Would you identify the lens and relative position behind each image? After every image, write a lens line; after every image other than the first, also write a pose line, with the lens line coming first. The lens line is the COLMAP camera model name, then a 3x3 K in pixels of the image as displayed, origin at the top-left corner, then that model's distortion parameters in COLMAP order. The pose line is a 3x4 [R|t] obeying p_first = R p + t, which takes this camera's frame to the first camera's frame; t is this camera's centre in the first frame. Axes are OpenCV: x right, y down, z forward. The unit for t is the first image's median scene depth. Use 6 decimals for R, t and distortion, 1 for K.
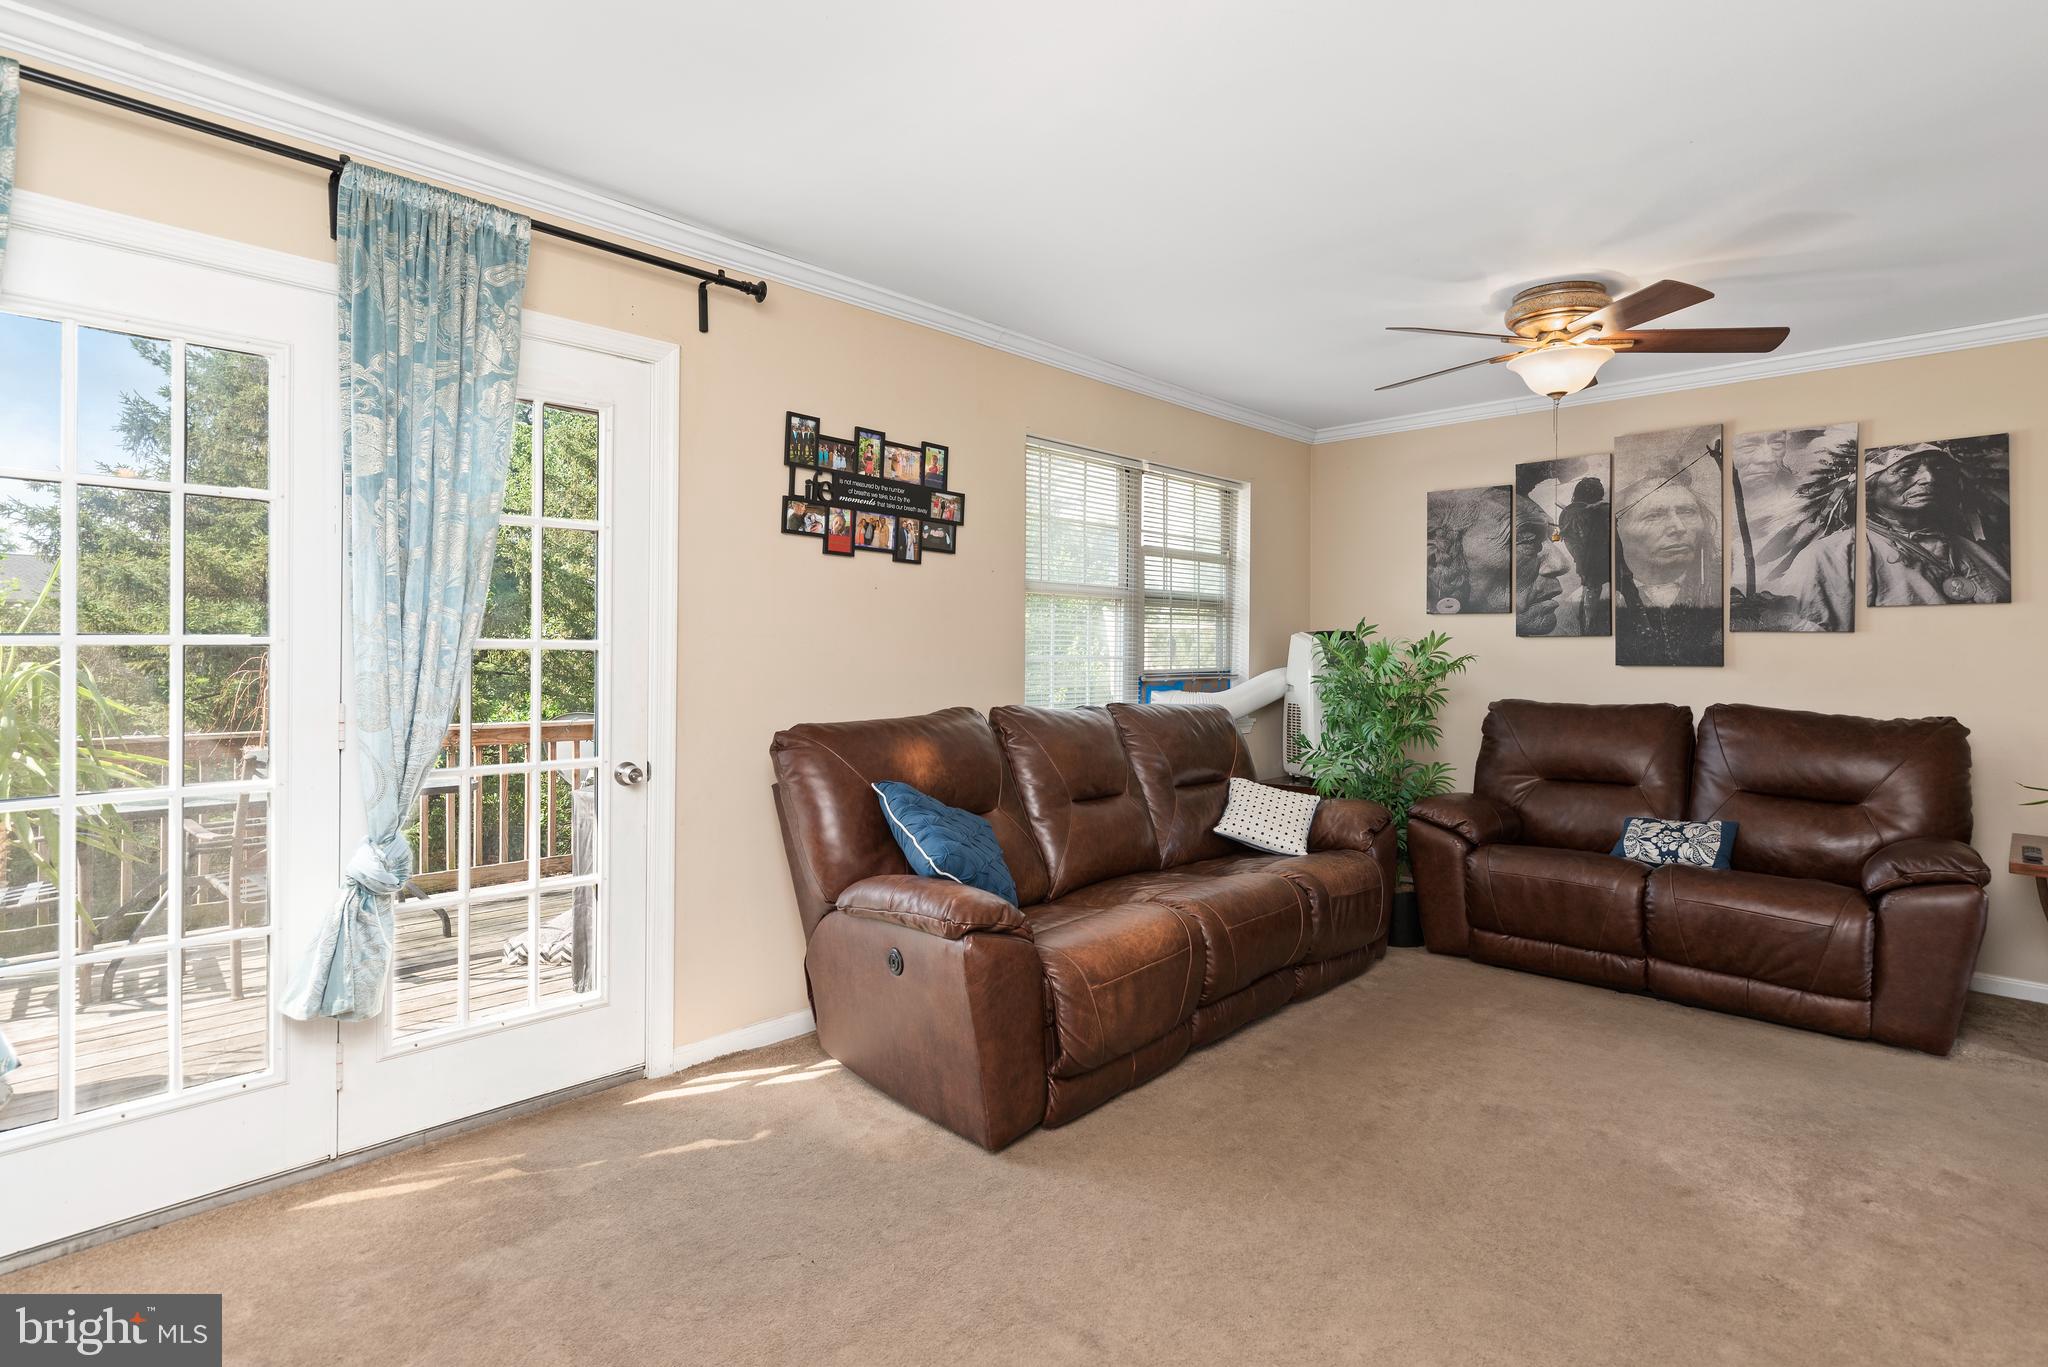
lens RADIAL K [[985.5, 0, 999.7], [0, 985.5, 662.1], [0, 0, 1]] dist [0.014315, -0.000183]
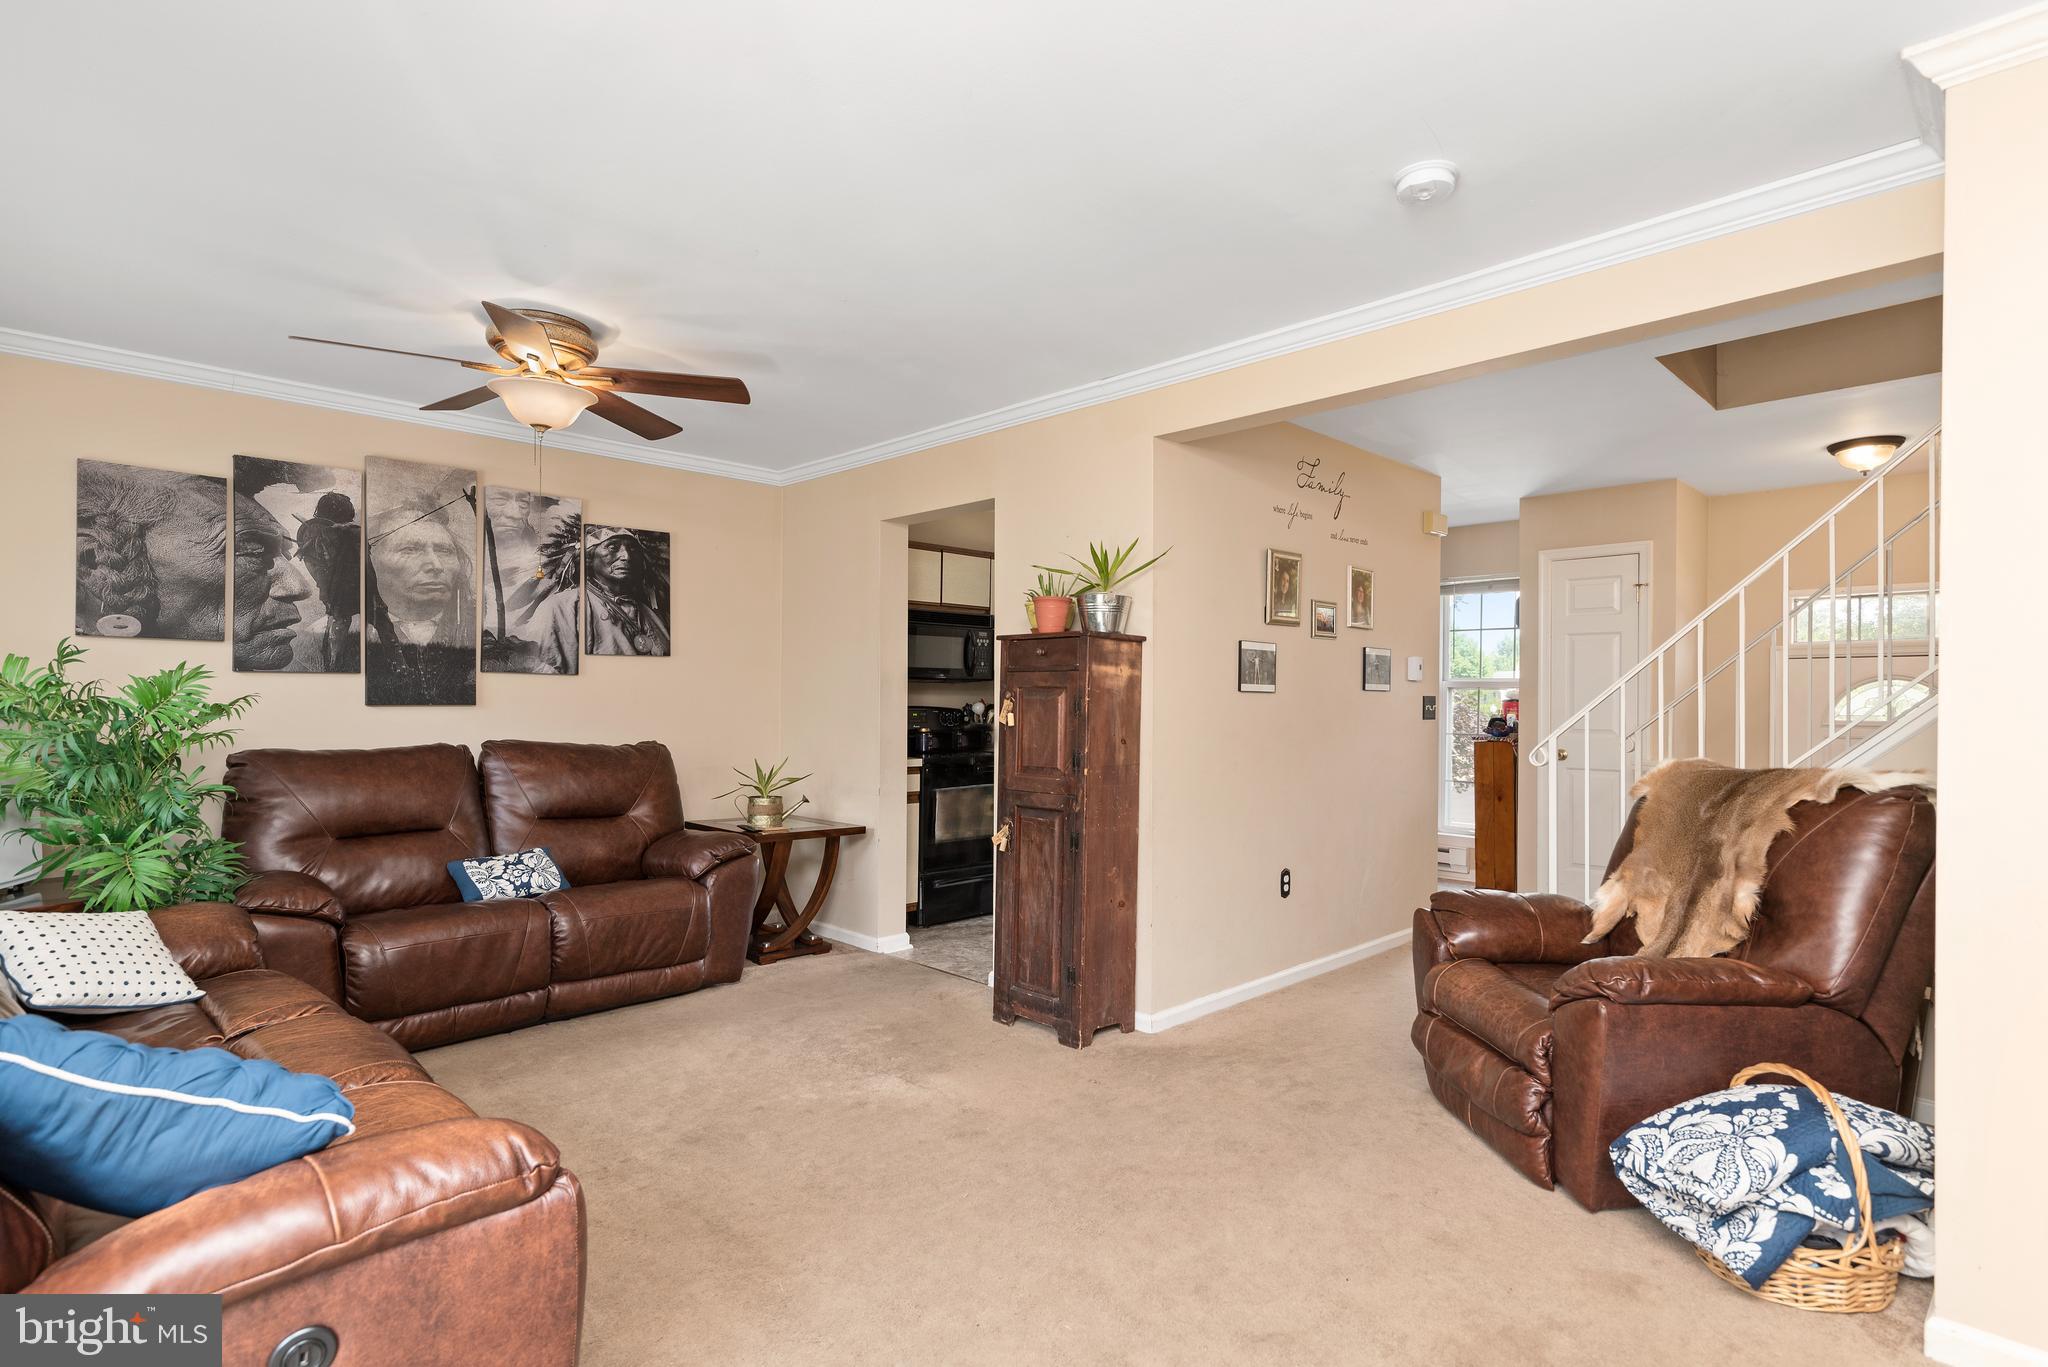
lens RADIAL K [[1040.4, 0, 1053.7], [0, 1040.4, 713.1], [0, 0, 1]] dist [0.003615, 0.000844]
pose [[0.016066, -0.021252, 0.999645, -0.364860], [0.005777, 0.999759, 0.021161, -0.006980], [-0.999854, 0.005435, 0.016185, 0.387753]]
